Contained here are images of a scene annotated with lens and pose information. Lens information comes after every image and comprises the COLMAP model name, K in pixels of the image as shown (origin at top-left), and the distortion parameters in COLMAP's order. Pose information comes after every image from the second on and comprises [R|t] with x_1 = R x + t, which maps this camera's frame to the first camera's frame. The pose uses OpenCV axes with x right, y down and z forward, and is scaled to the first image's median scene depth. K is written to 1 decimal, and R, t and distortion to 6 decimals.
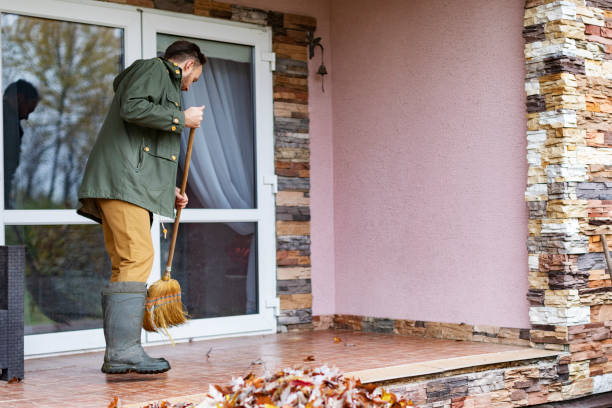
lens RADIAL K [[1045.6, 0, 351.0], [0, 1045.6, 236.6], [0, 0, 1]] dist [0.005156, 0.120627]
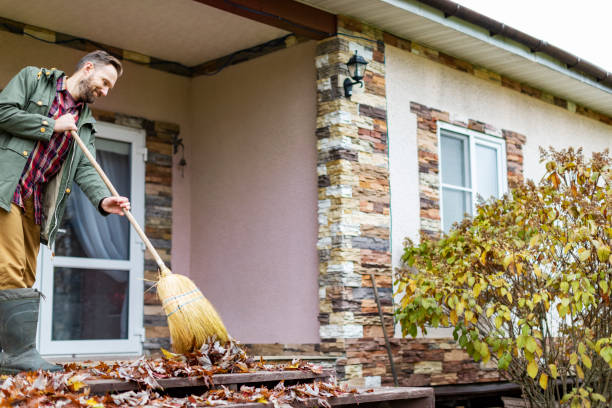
lens RADIAL K [[899.5, 0, 306.8], [0, 899.5, 203.6], [0, 0, 1]] dist [0.028605, -0.002590]
pose [[0.998459, 0.013304, 0.053869, 0.087140], [-0.005064, 0.988627, -0.150306, 0.086179], [-0.055257, 0.149802, 0.987171, -0.199679]]
